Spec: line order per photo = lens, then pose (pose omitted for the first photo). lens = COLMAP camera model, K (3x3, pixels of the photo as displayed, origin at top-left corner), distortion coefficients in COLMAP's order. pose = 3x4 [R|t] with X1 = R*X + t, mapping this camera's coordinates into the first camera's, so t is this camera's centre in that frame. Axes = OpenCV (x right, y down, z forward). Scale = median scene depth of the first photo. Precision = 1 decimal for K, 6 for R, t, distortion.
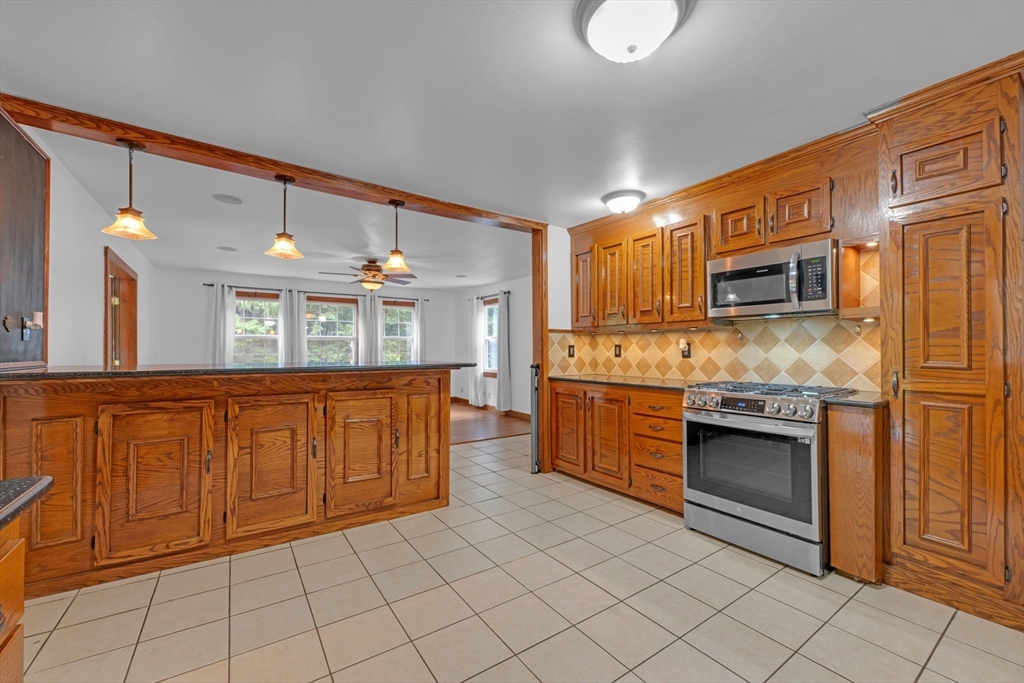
lens RADIAL K [[413.2, 0, 510.6], [0, 413.2, 342.3], [0, 0, 1]] dist [0.000497, -0.000058]
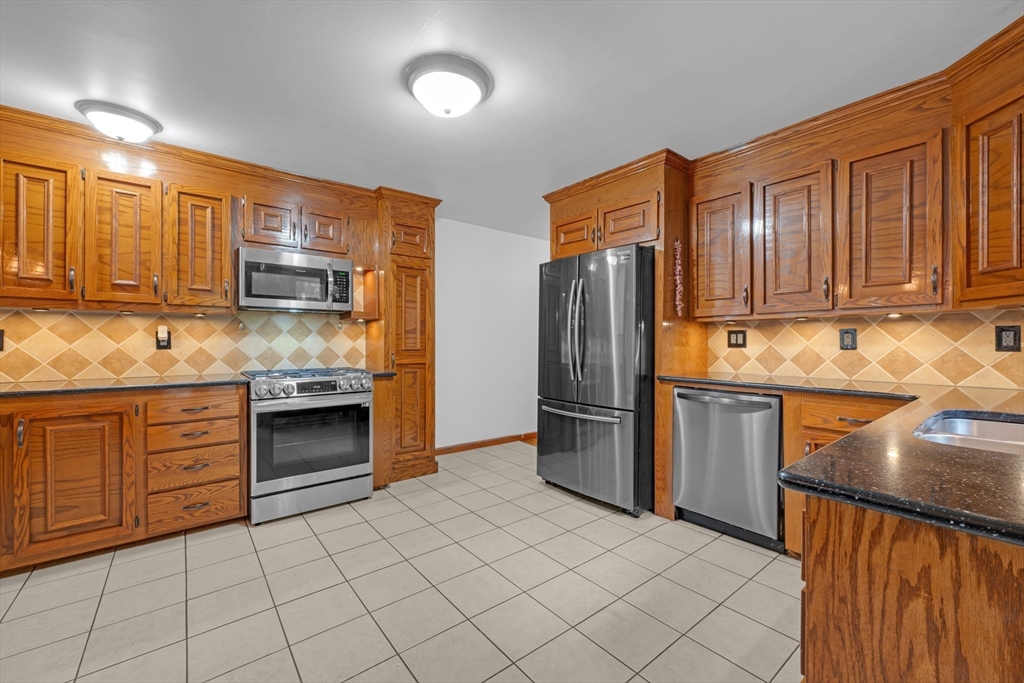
lens RADIAL K [[413.2, 0, 510.6], [0, 413.2, 342.3], [0, 0, 1]] dist [0.000497, -0.000058]
pose [[-0.072651, -0.002588, 0.997354, -0.506763], [-0.022226, 0.999752, 0.000976, 0.009428], [-0.997110, -0.022097, -0.072691, 0.433465]]
